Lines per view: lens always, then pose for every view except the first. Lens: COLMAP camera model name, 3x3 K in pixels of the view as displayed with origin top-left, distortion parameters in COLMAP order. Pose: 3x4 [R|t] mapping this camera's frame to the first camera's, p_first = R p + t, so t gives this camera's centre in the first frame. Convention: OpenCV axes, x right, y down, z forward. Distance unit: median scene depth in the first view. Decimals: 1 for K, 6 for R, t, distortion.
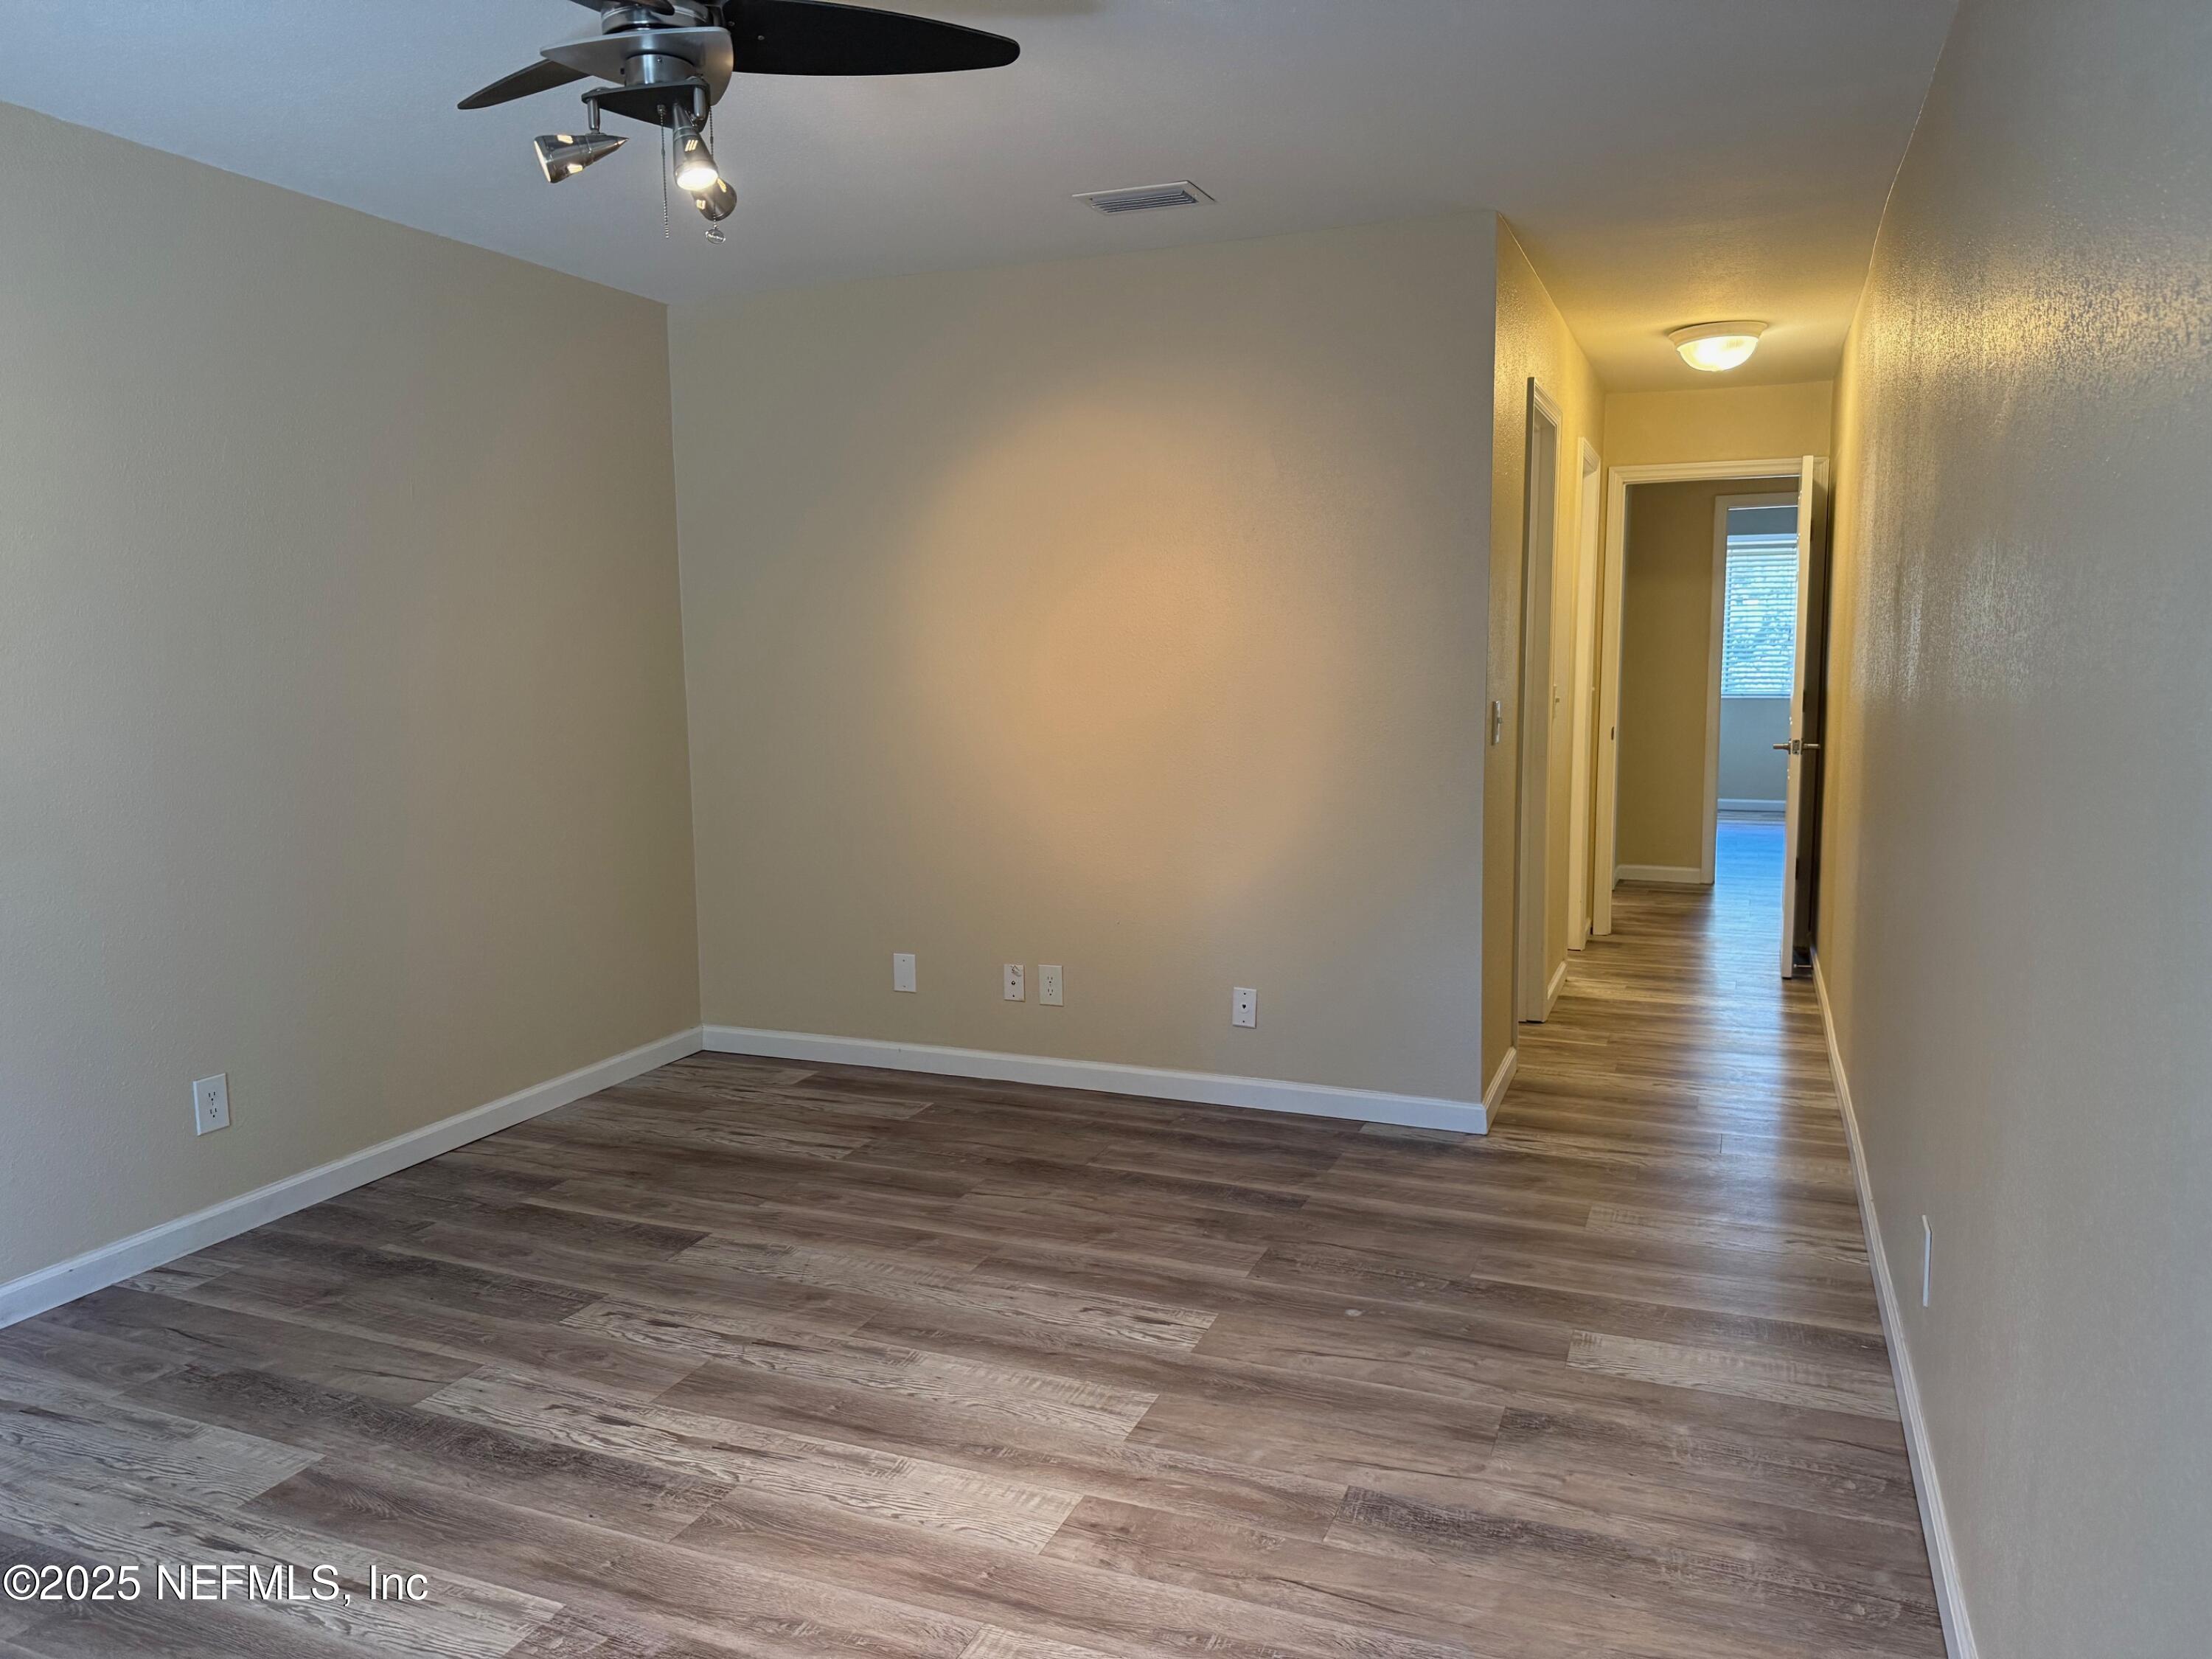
lens RADIAL K [[1559.9, 0, 1099.1], [0, 1559.9, 828.7], [0, 0, 1]] dist [0.070786, -0.099241]
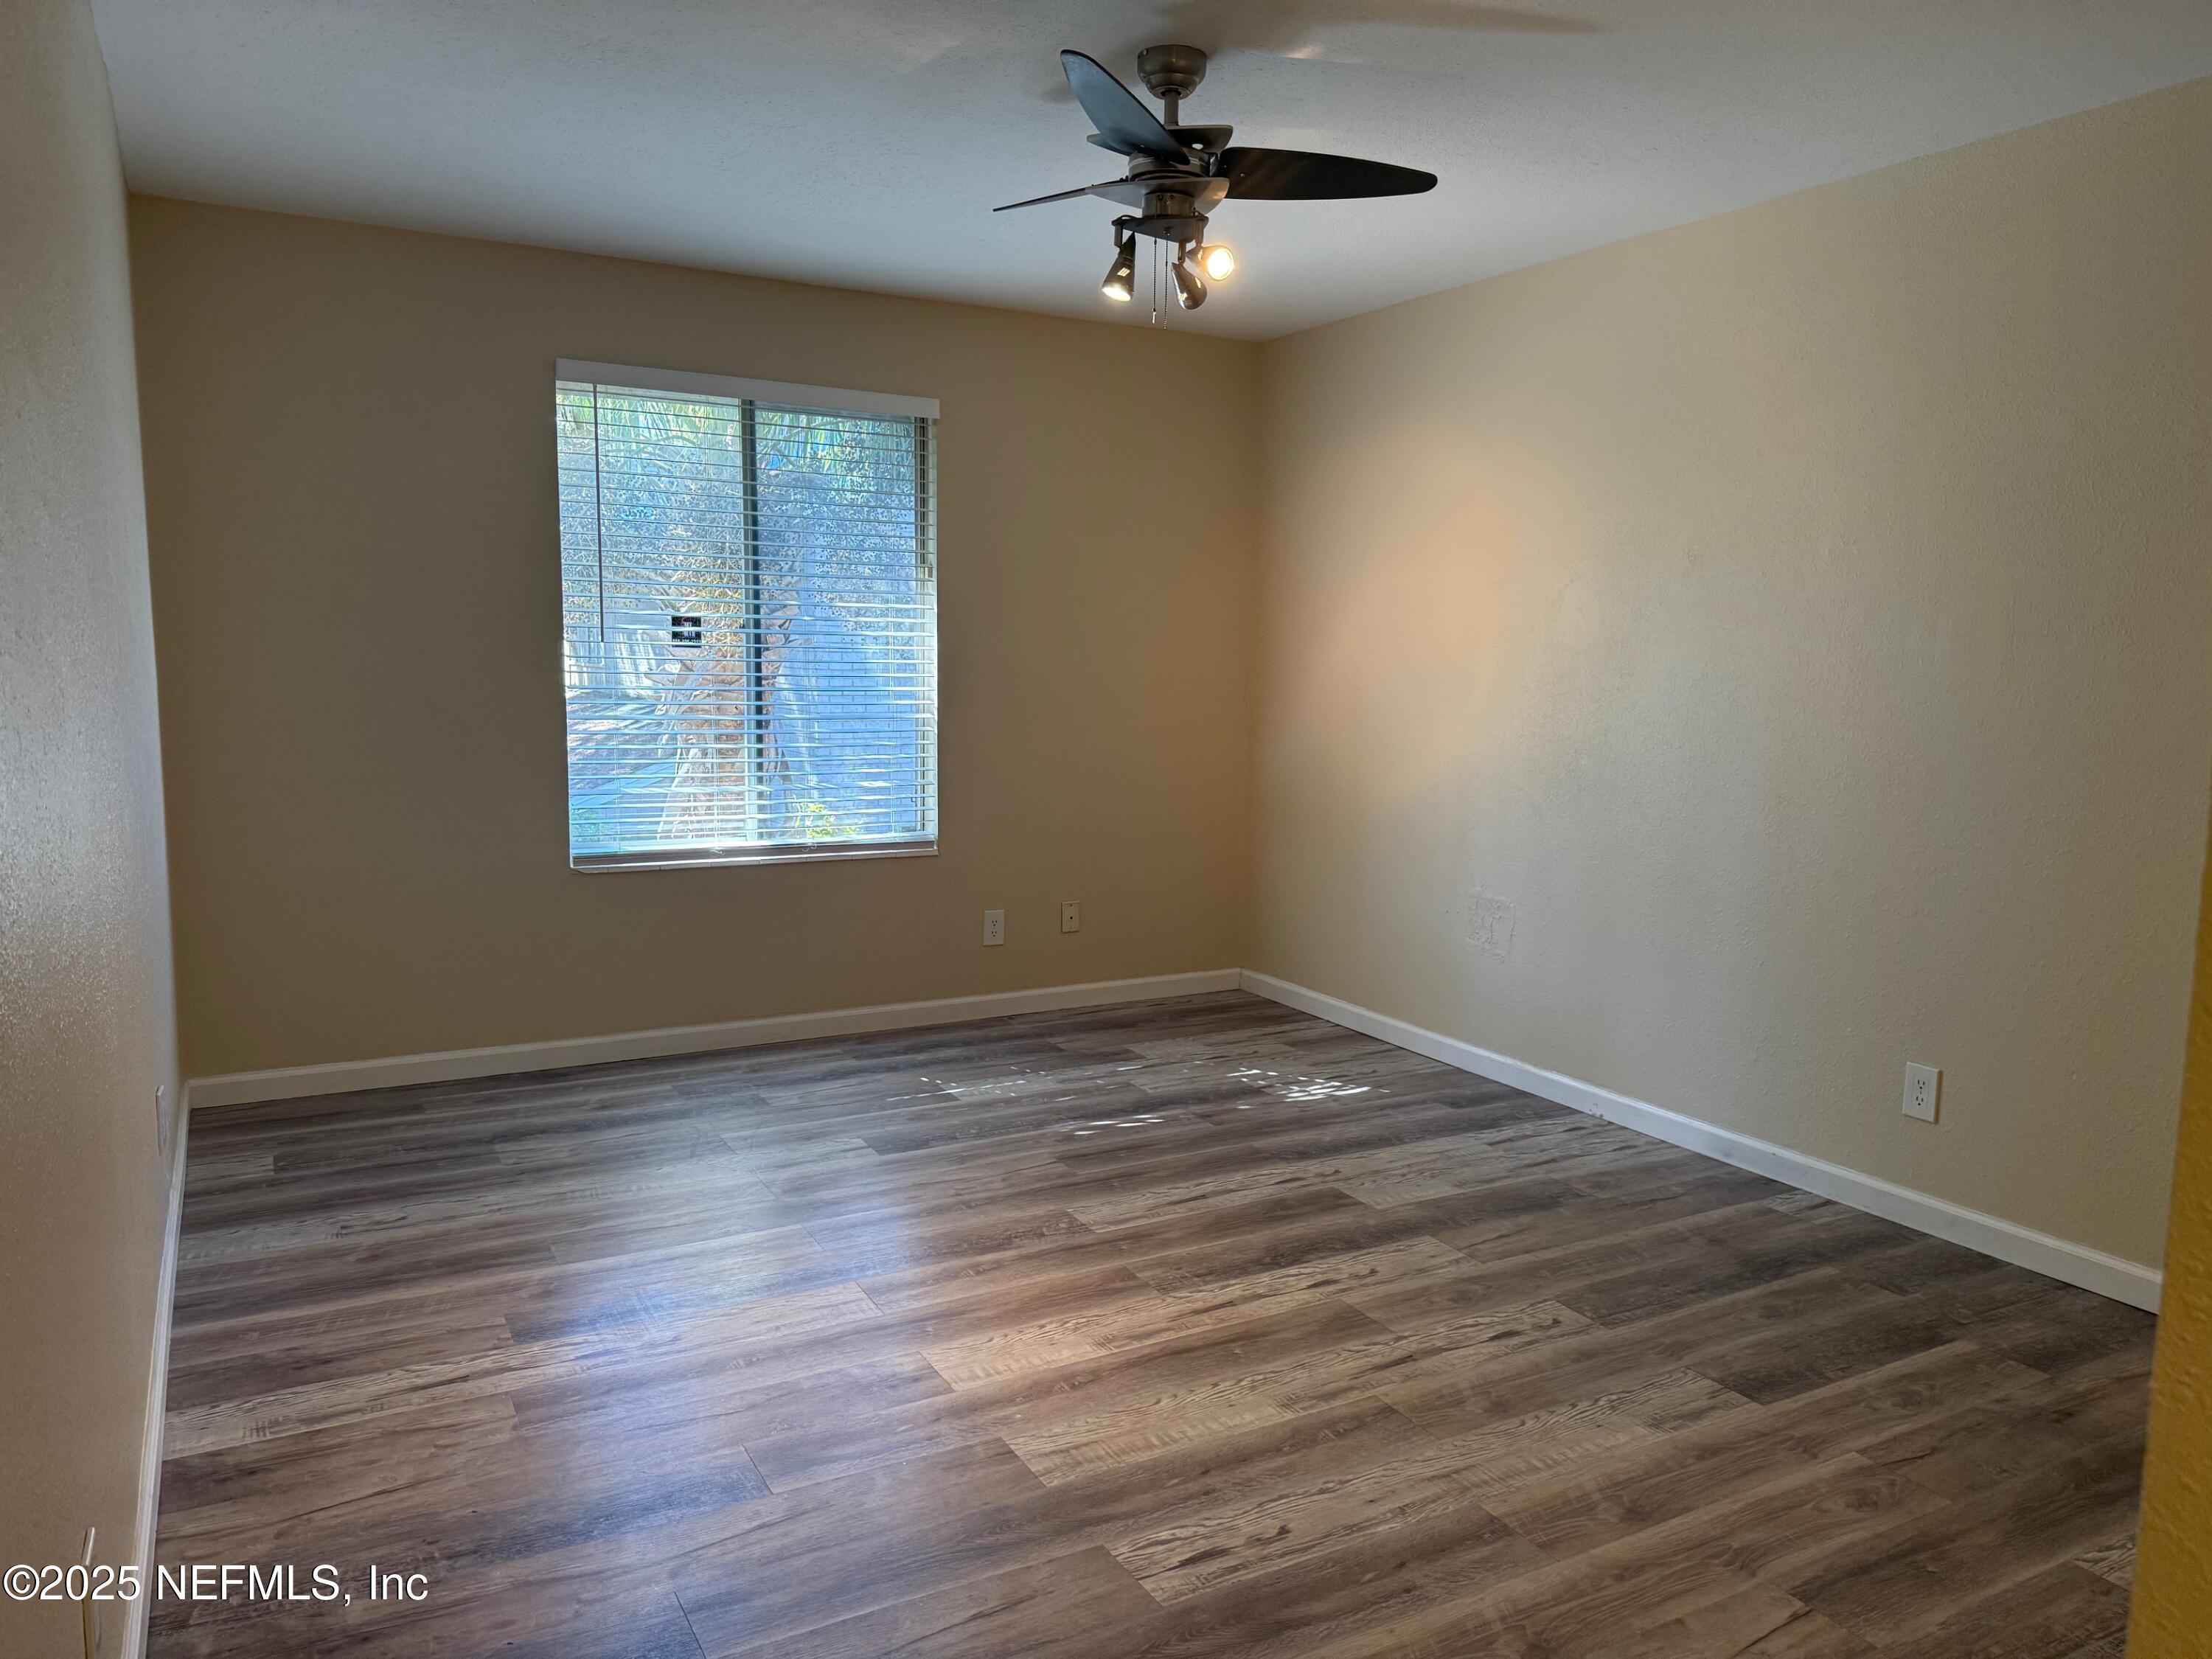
lens RADIAL K [[1558.4, 0, 1103.1], [0, 1558.4, 820.3], [0, 0, 1]] dist [0.172168, -0.312729]
pose [[-0.630492, 0.091109, -0.770830, 0.600662], [-0.094579, 0.976670, 0.192799, -0.157807], [0.770412, 0.194462, -0.607166, 1.340662]]
